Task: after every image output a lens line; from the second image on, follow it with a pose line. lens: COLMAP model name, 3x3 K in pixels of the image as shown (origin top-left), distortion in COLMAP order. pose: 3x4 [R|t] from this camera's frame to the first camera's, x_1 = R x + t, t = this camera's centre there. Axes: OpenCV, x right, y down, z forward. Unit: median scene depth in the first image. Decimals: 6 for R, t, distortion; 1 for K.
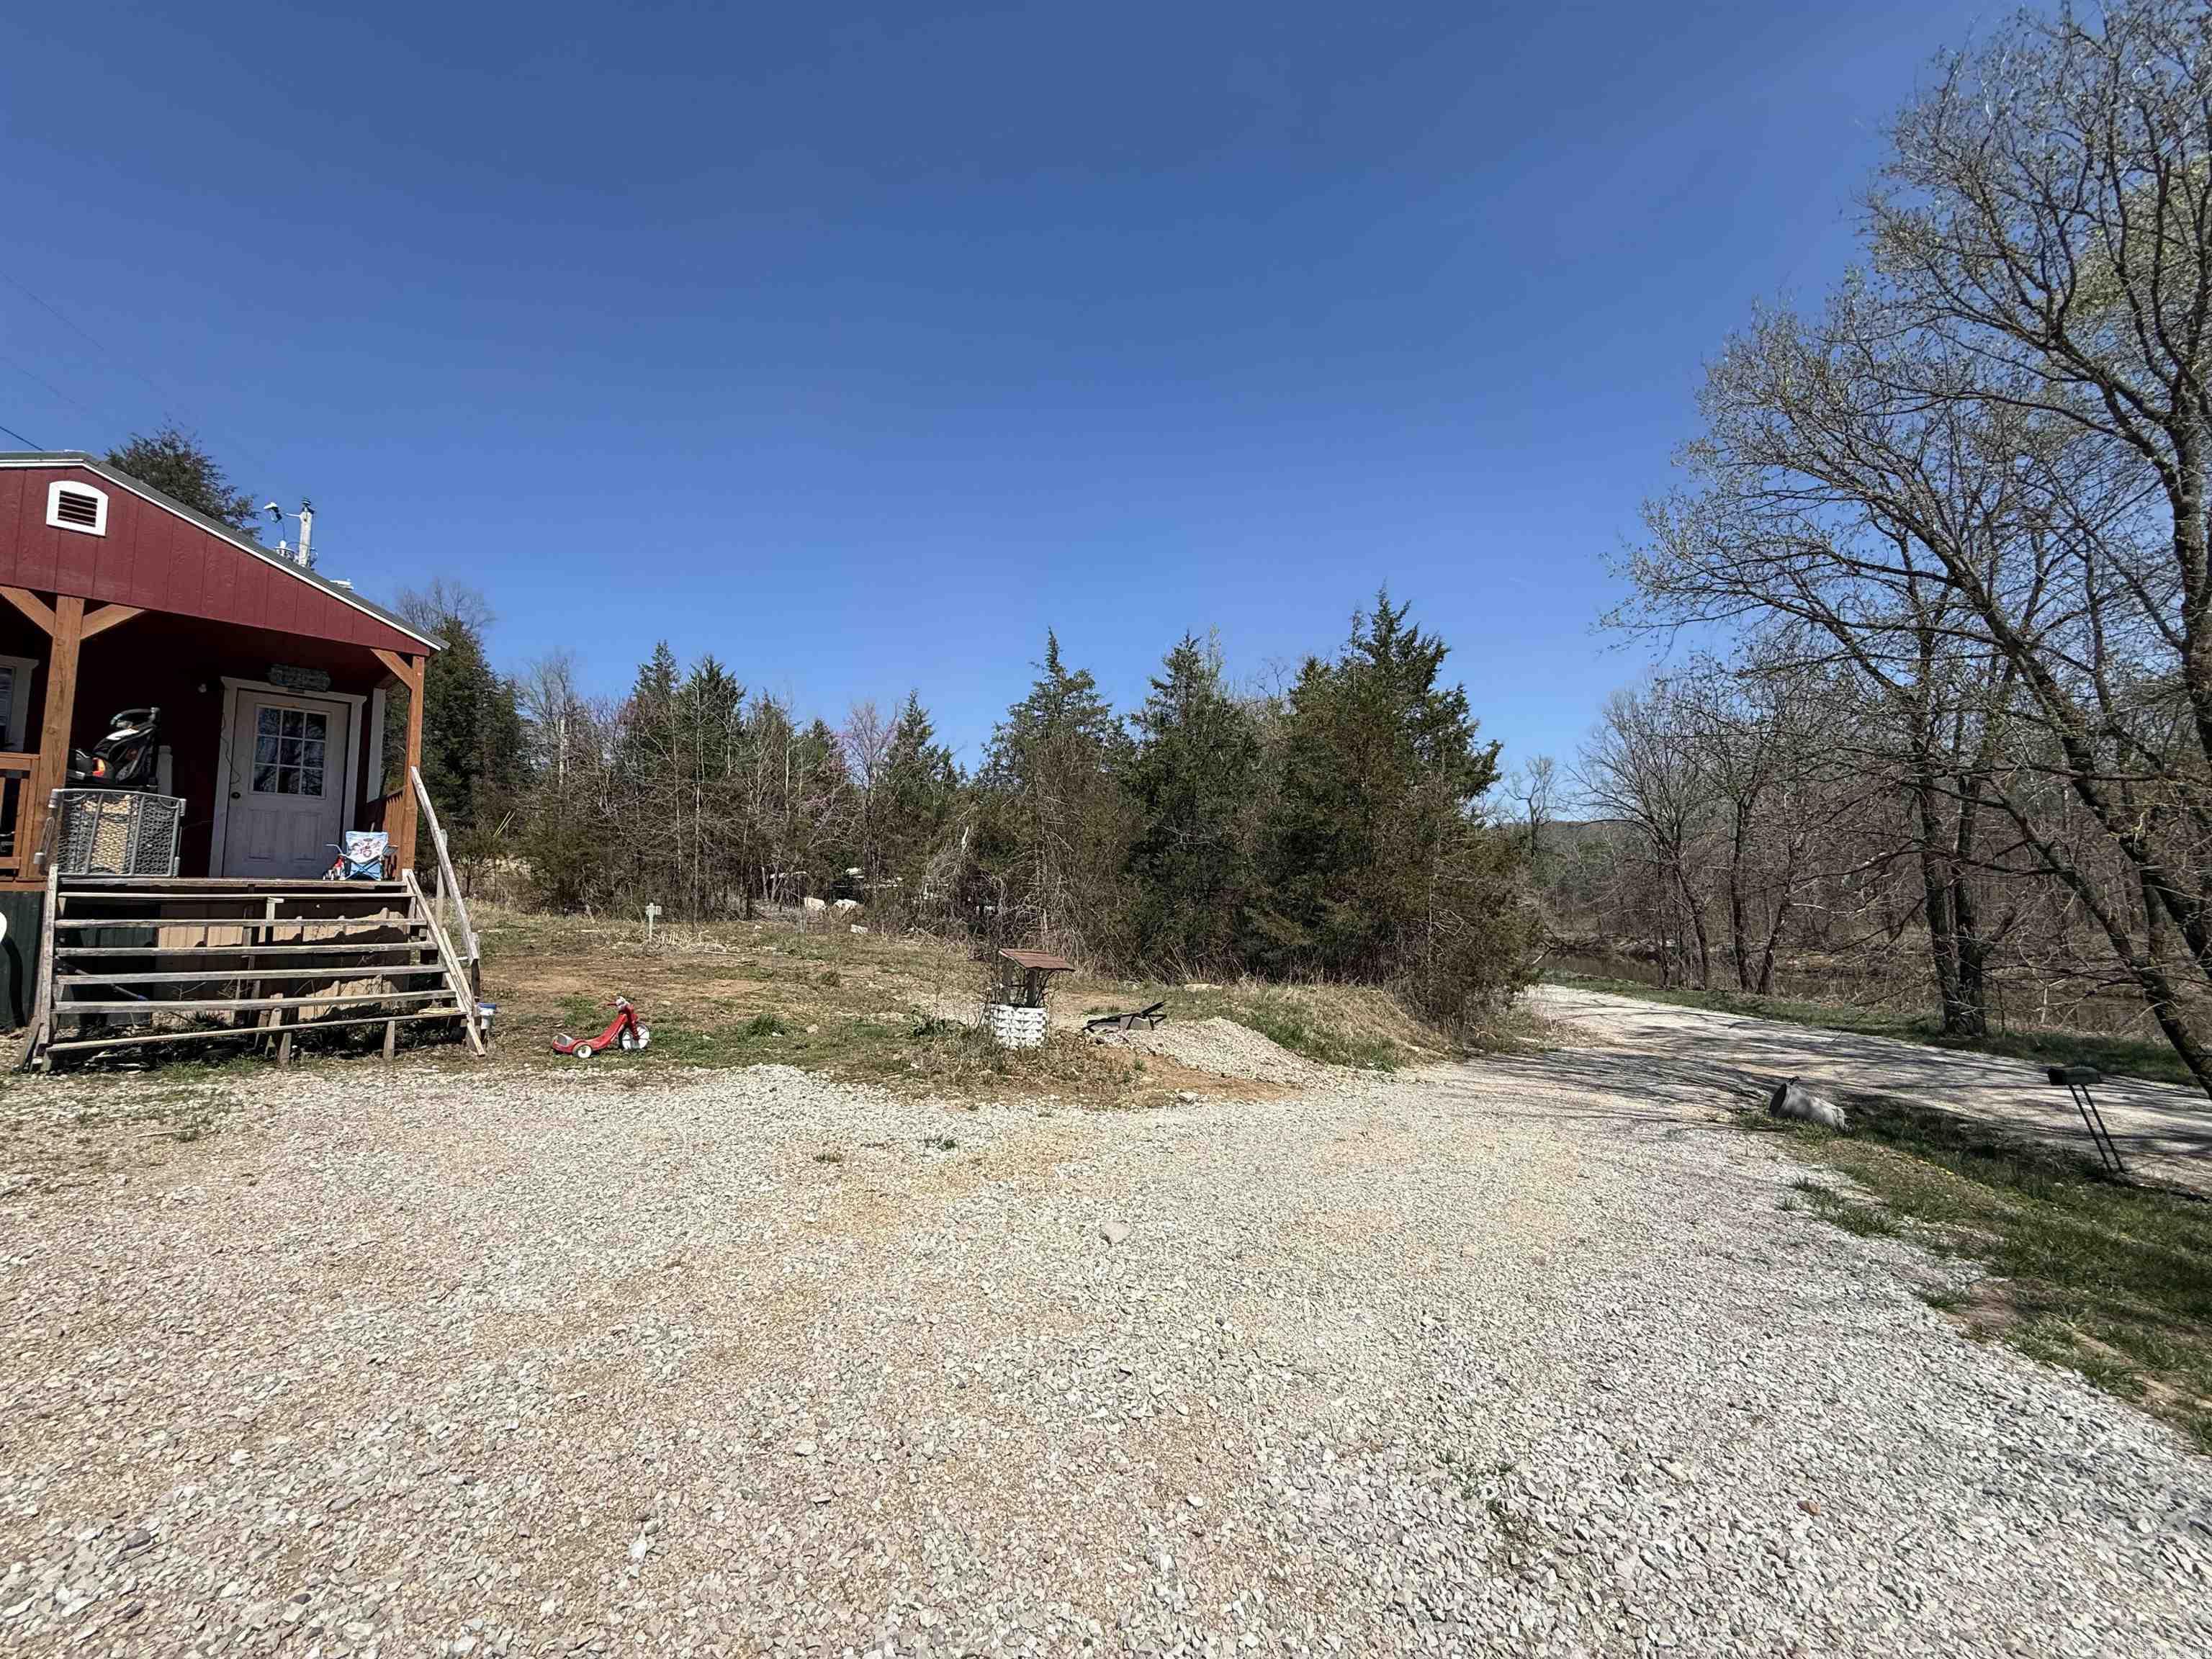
lens RADIAL K [[880.8, 0, 1099.2], [0, 880.8, 832.2], [0, 0, 1]] dist [0.000639, 0.000143]
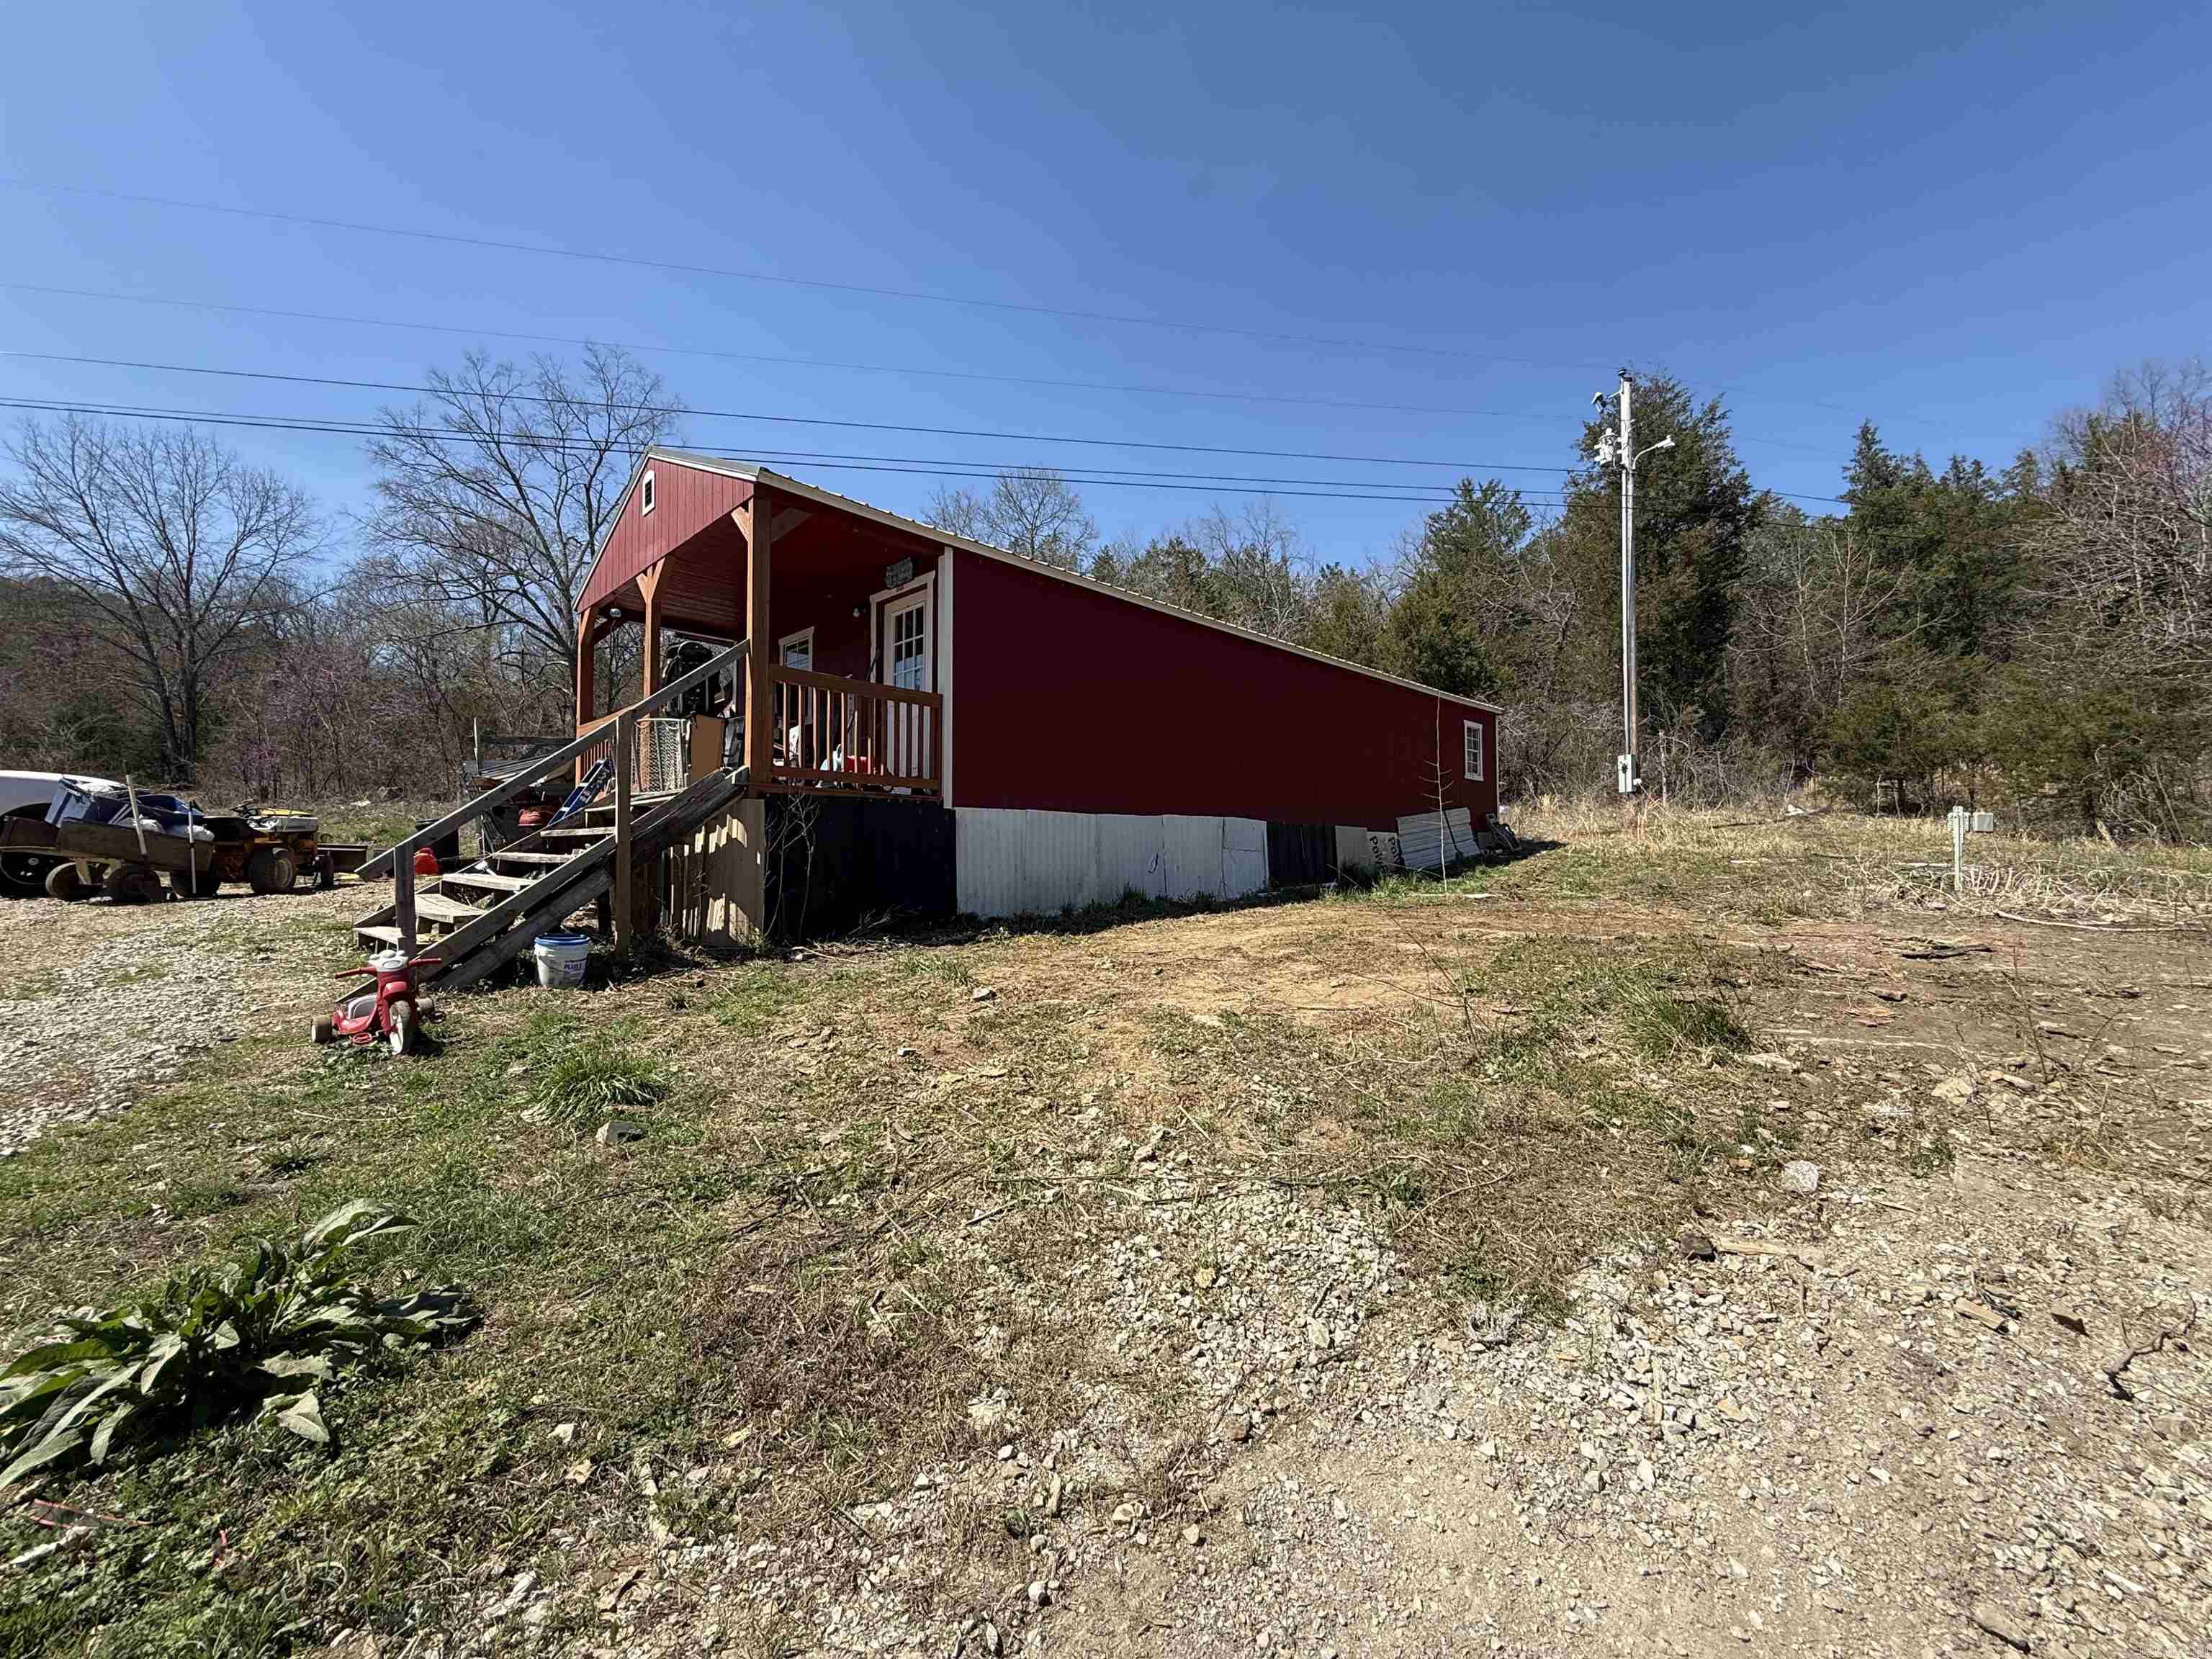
lens RADIAL K [[880.8, 0, 1102.6], [0, 880.8, 832.5], [0, 0, 1]] dist [0.000639, 0.000143]
pose [[-0.069683, -0.023326, -0.997296, -0.003338], [0.093957, 0.995129, -0.029840, 0.053799], [0.993135, -0.095782, -0.067152, 0.471993]]
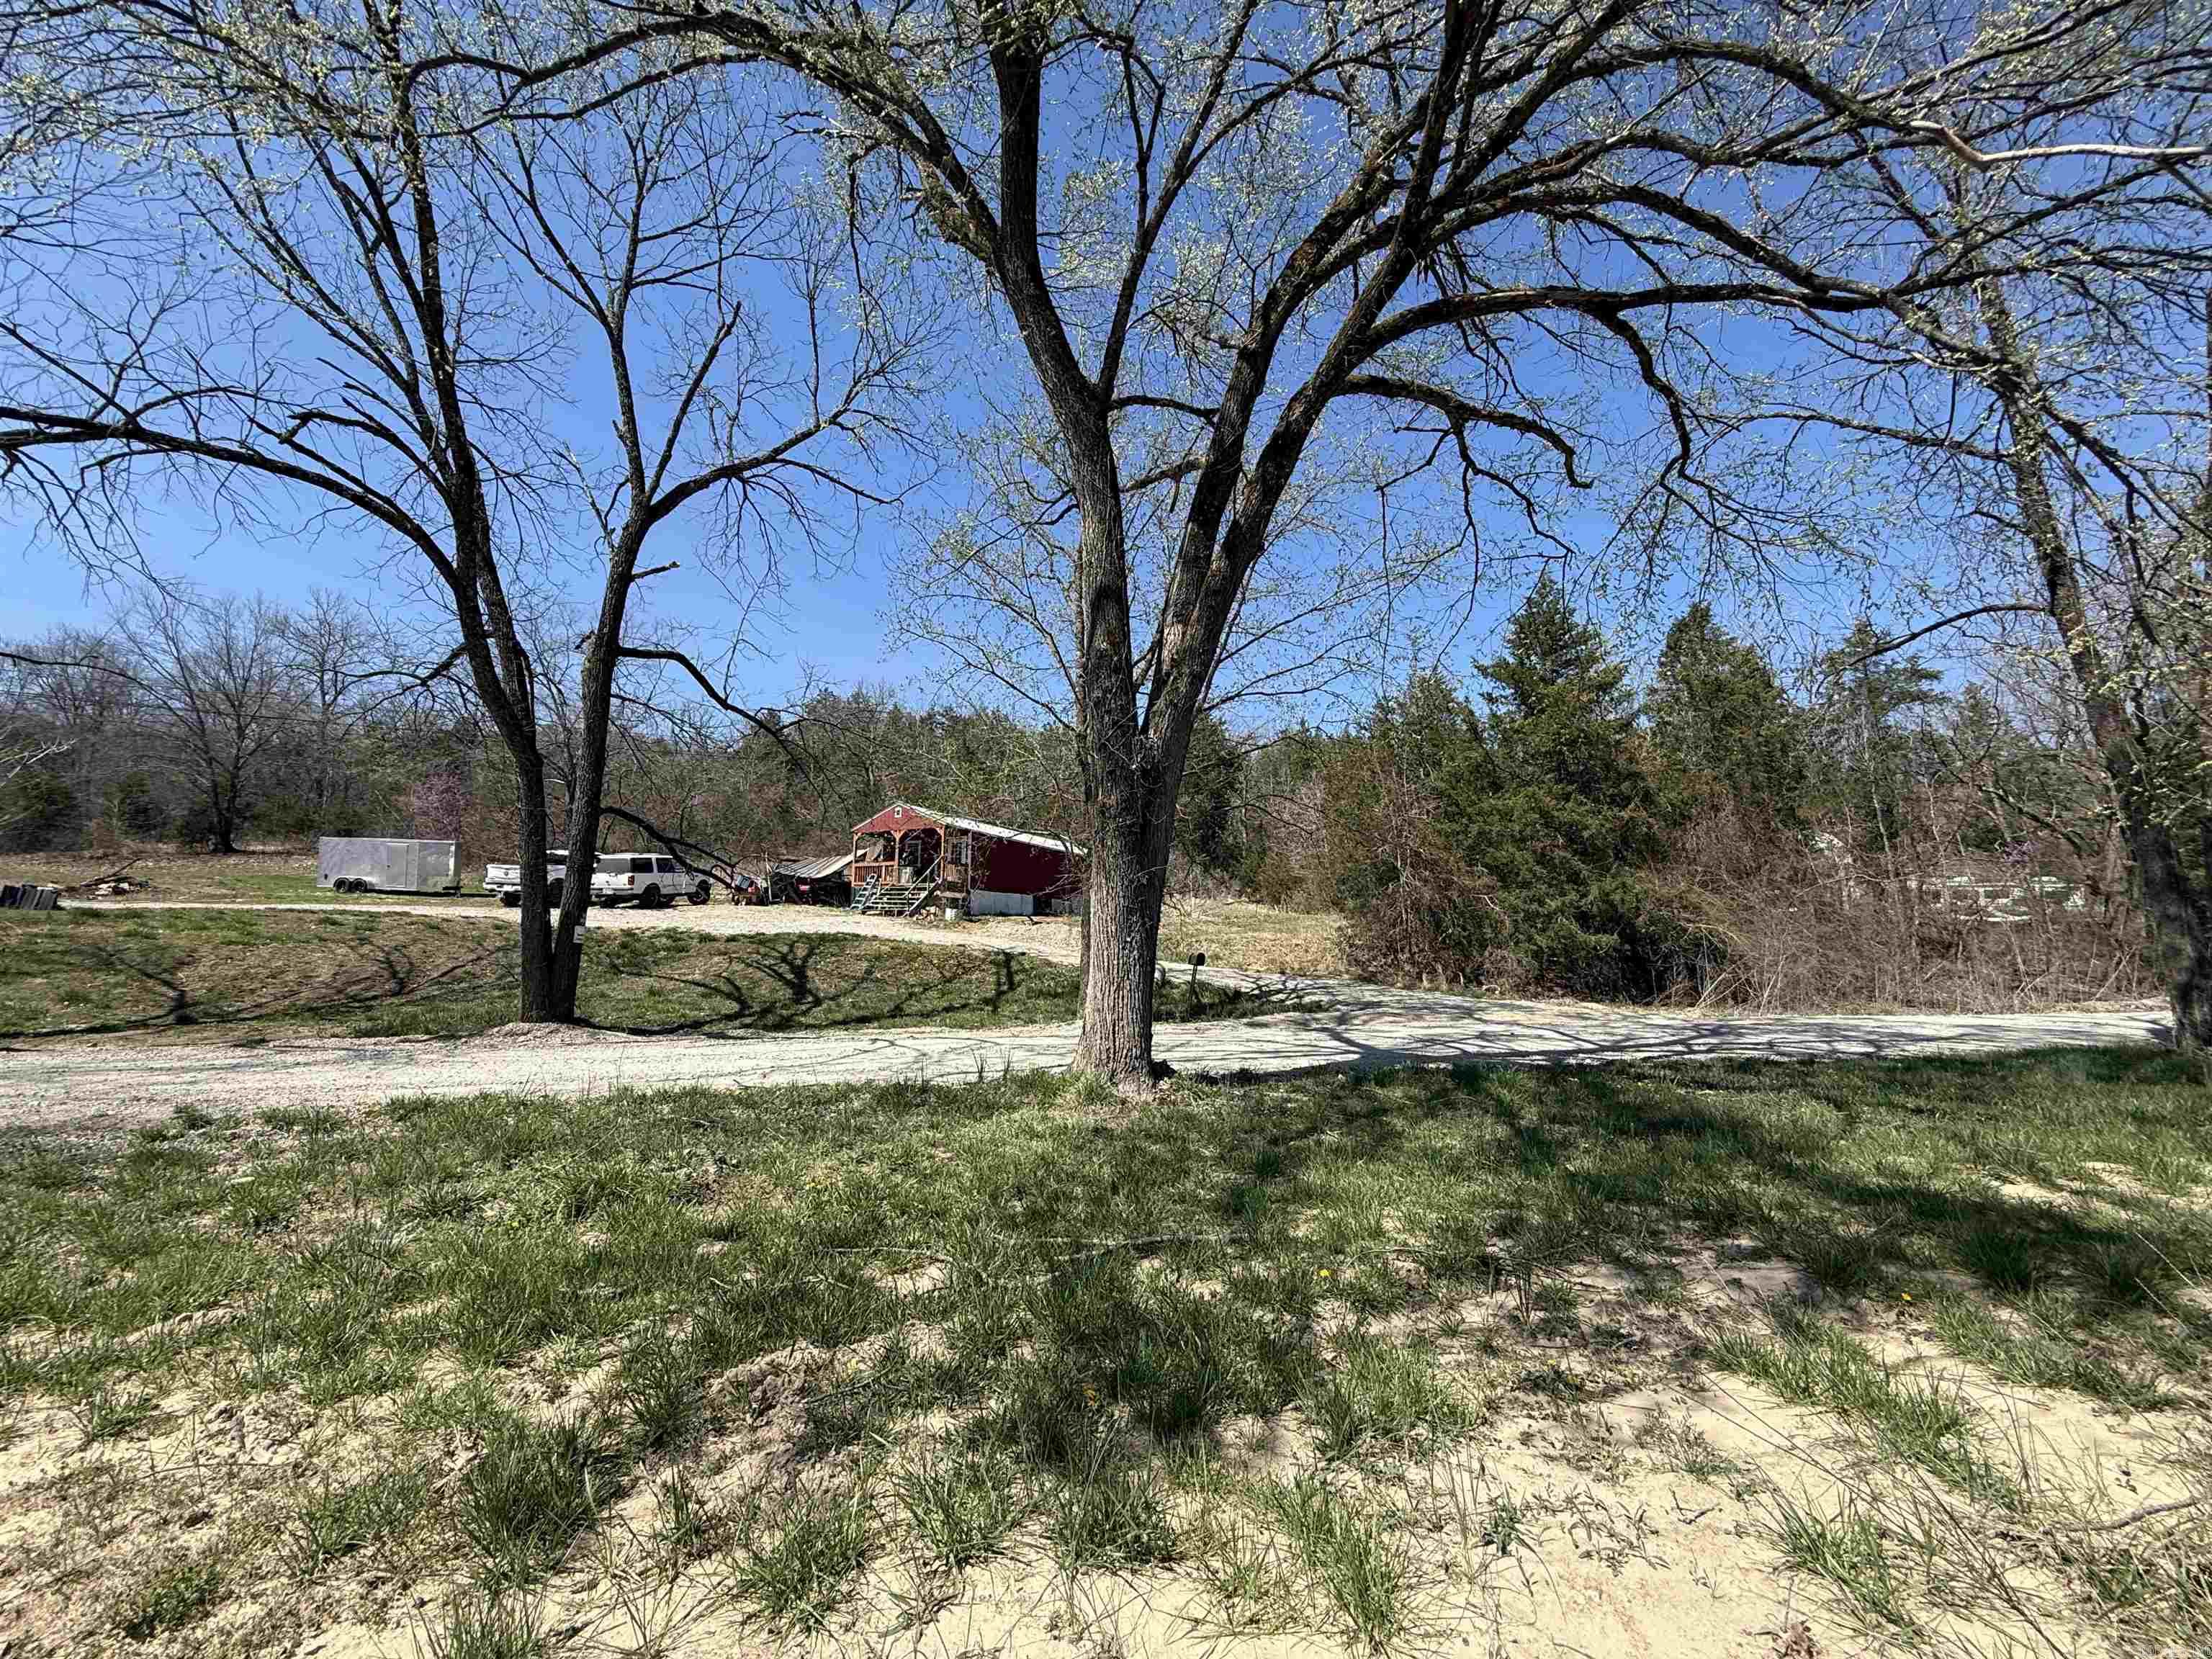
lens RADIAL K [[880.8, 0, 1097.1], [0, 880.8, 828.8], [0, 0, 1]] dist [0.000639, 0.000143]
pose [[0.245919, -0.116788, -0.962229, 1.145663], [0.074101, 0.992075, -0.101472, 0.093816], [0.966454, -0.046348, 0.252624, 0.233880]]
